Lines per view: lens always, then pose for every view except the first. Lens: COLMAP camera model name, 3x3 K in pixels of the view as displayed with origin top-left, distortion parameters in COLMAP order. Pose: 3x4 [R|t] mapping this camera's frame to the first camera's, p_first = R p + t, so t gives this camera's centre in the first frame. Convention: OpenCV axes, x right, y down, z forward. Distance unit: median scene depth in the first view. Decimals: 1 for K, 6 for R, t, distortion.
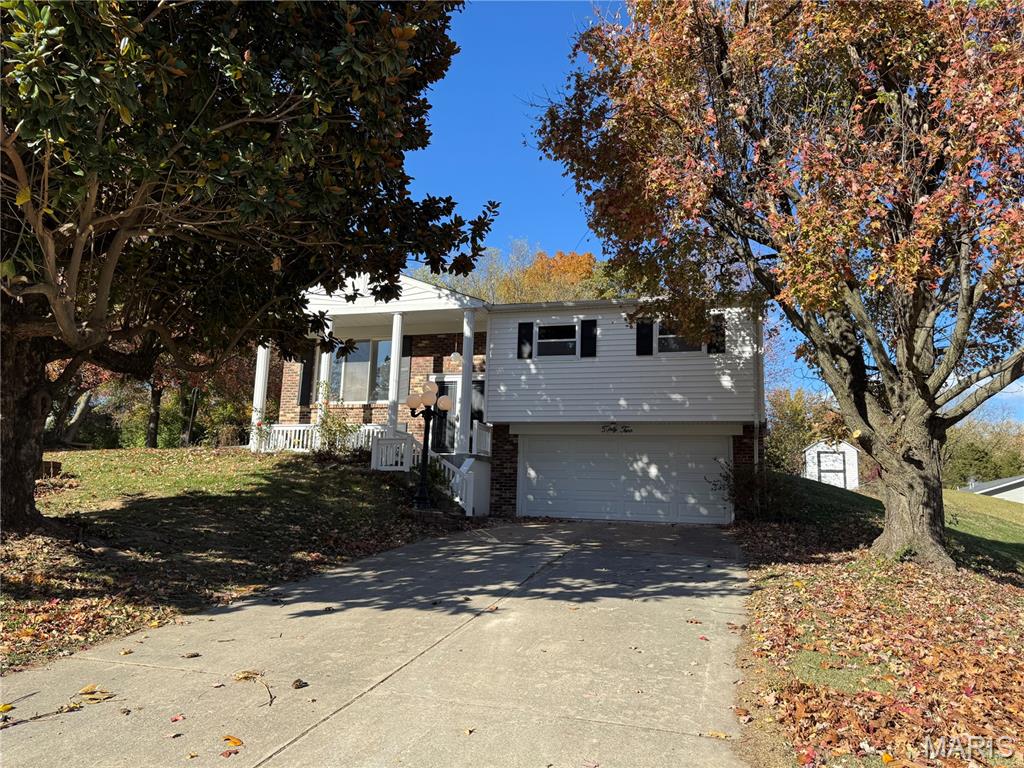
lens RADIAL K [[731.4, 0, 509.1], [0, 731.4, 380.1], [0, 0, 1]] dist [0.041869, -0.071139]
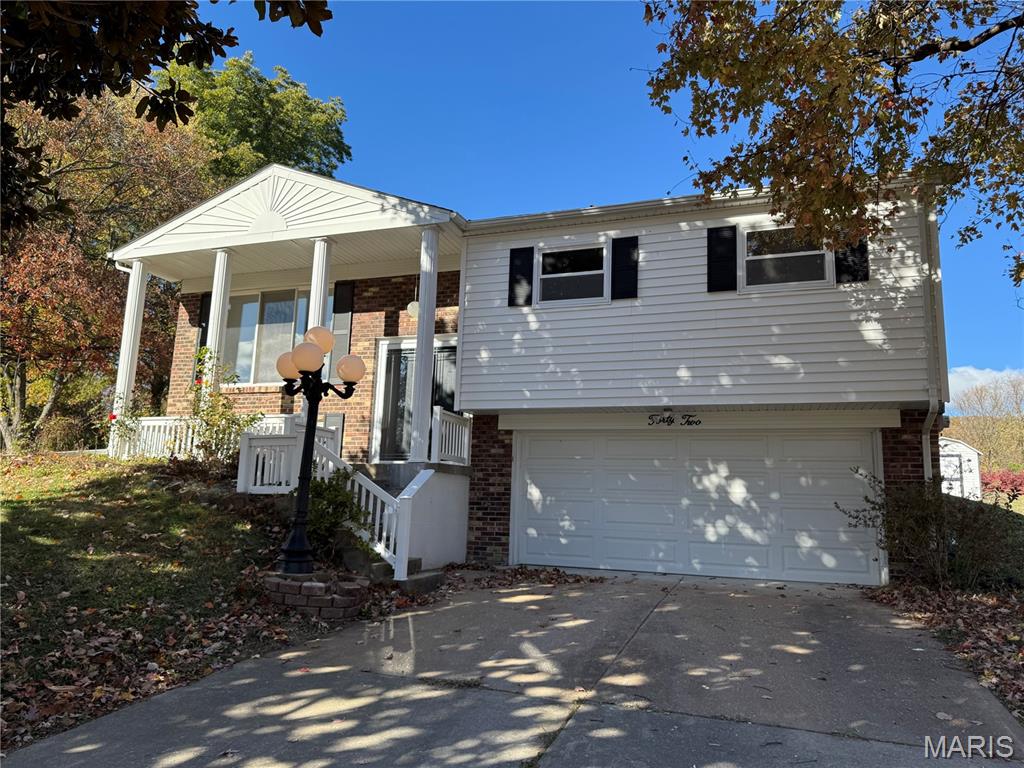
lens RADIAL K [[731.4, 0, 513.6], [0, 731.4, 387.6], [0, 0, 1]] dist [0.041869, -0.071139]
pose [[0.998330, -0.009476, -0.056992, 0.051254], [0.009816, 0.999936, 0.005694, 0.035838], [0.056934, -0.006244, 0.998358, 0.396207]]
